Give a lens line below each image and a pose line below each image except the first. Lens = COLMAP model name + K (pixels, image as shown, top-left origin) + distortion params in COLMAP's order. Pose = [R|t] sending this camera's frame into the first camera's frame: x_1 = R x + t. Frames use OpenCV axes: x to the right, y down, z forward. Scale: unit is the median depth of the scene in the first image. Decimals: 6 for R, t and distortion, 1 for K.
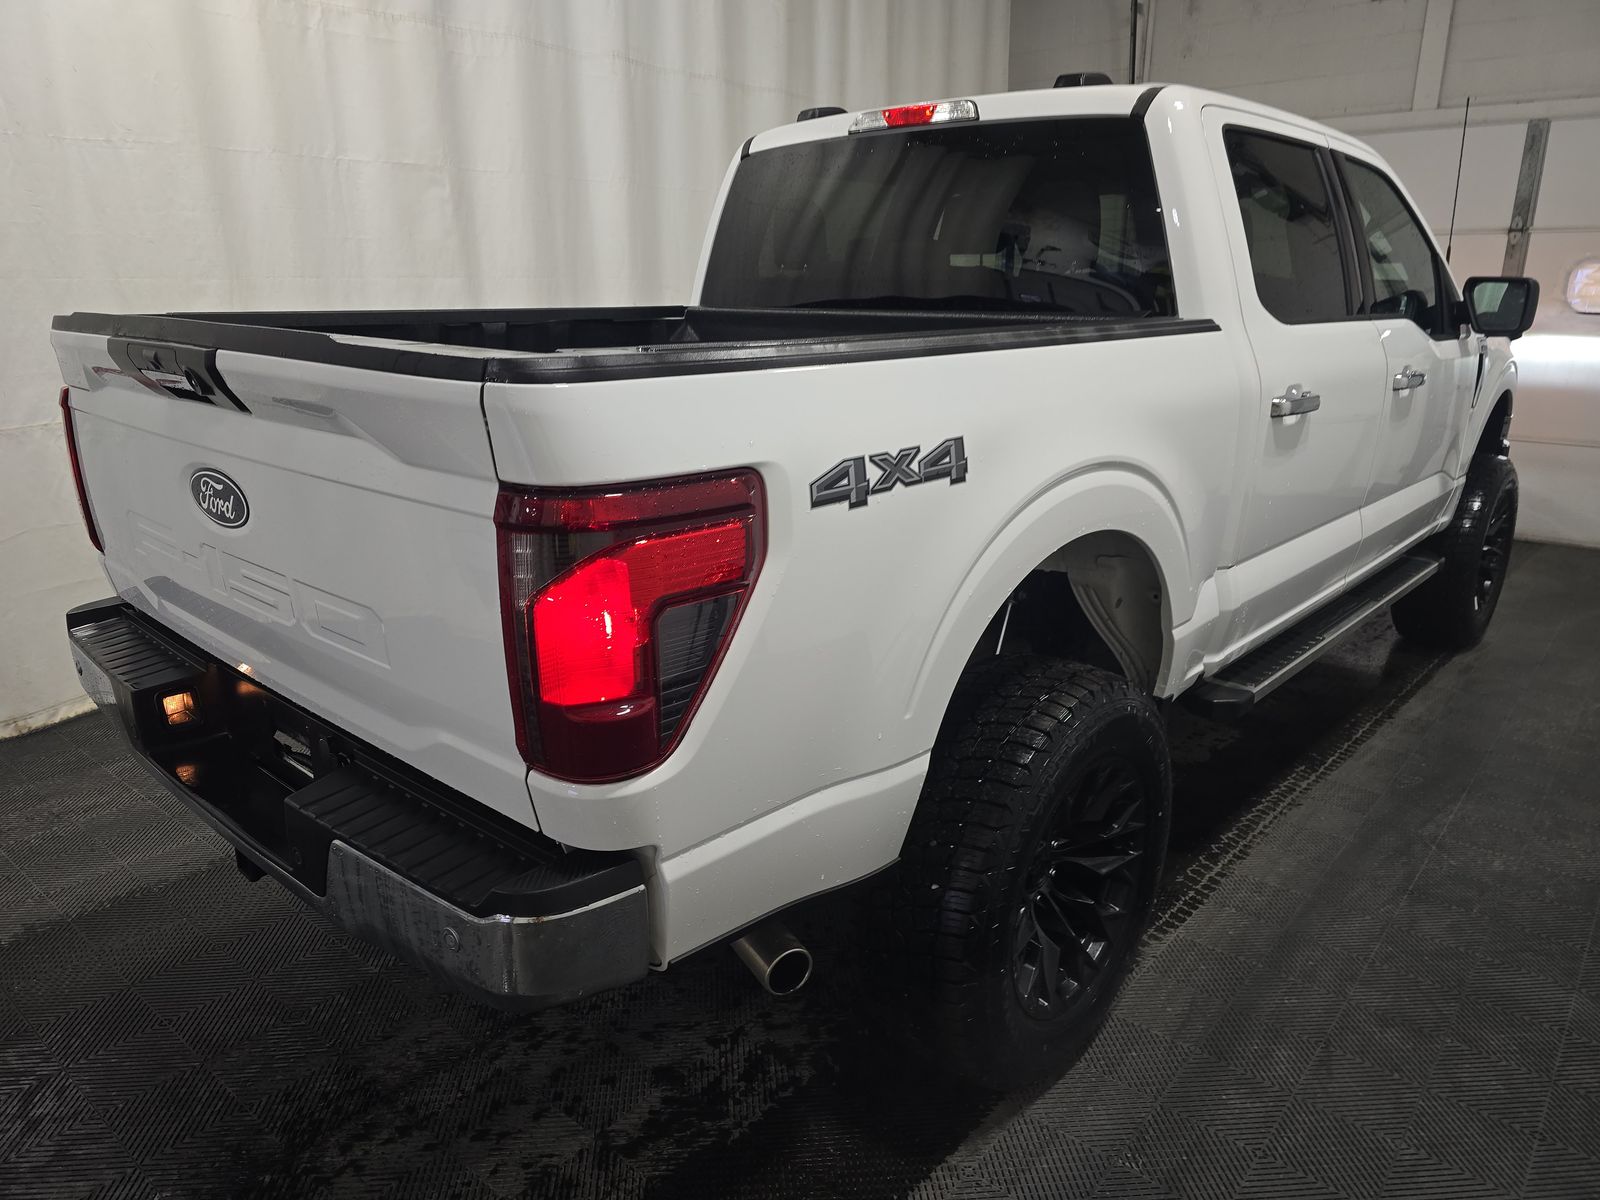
lens RADIAL K [[1069.6, 0, 800.0], [0, 1069.6, 600.0], [0, 0, 1]] dist [0.071302, -0.066114]
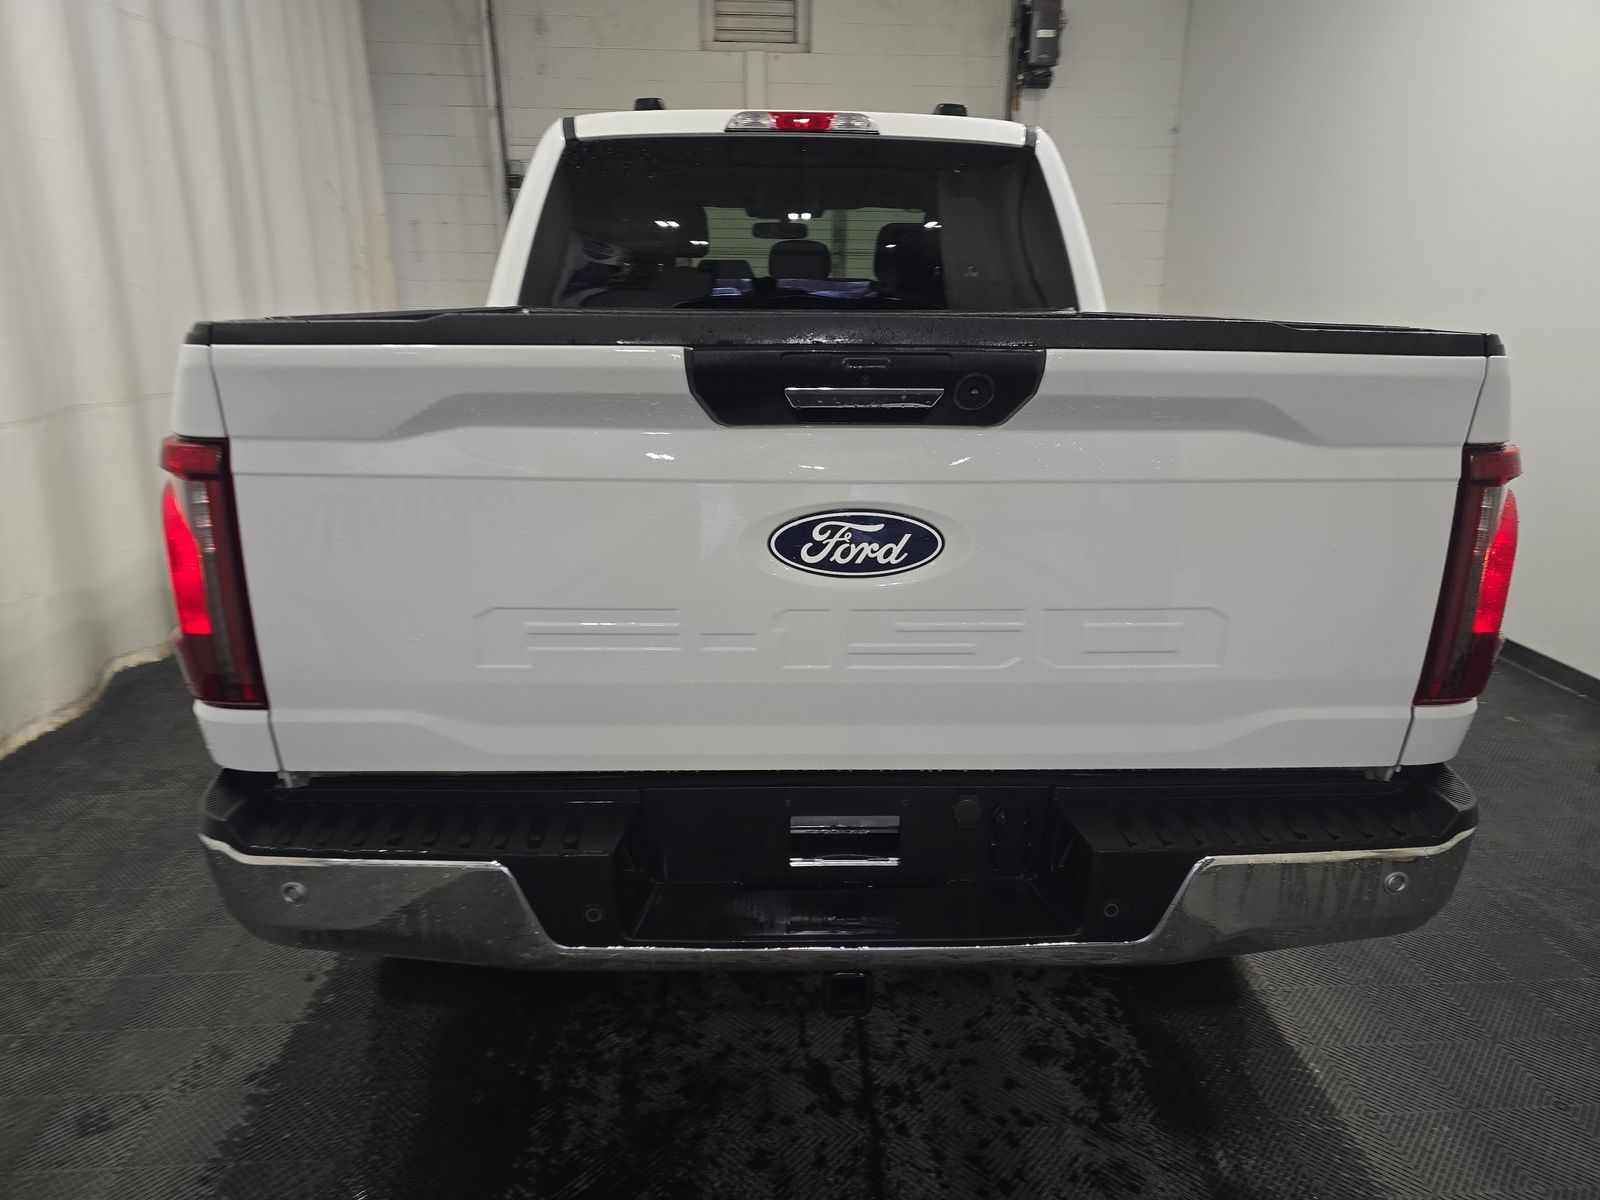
lens RADIAL K [[1058.1, 0, 800.0], [0, 1058.1, 600.0], [0, 0, 1]] dist [0.069521, -0.062091]
pose [[0.719093, -0.187270, 0.669204, -0.667117], [0.190727, 0.979210, 0.069075, -0.069951], [-0.668227, 0.077964, 0.739861, 0.278786]]
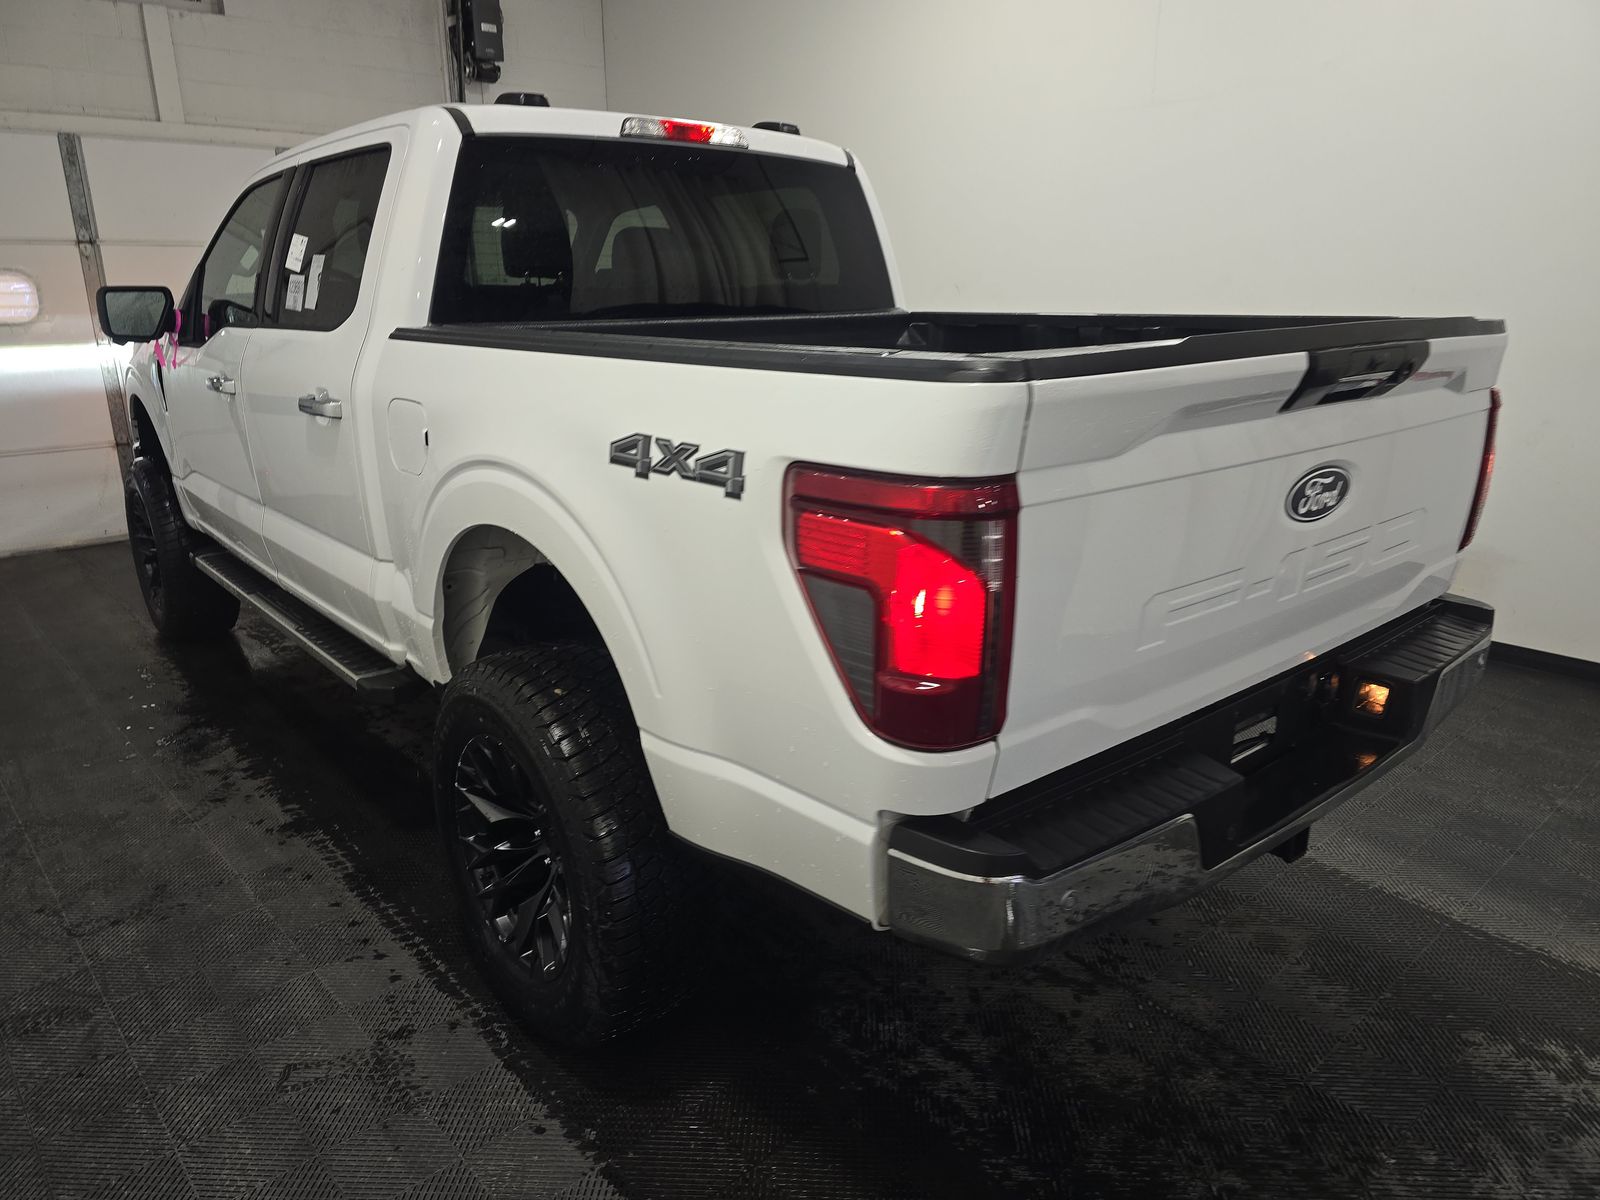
lens RADIAL K [[1058.1, 0, 800.0], [0, 1058.1, 600.0], [0, 0, 1]] dist [0.069521, -0.062091]
pose [[0.142129, -0.284970, 0.947940, -0.985000], [0.291870, 0.927150, 0.234959, -0.236952], [-0.945839, 0.243281, 0.214949, 0.780036]]
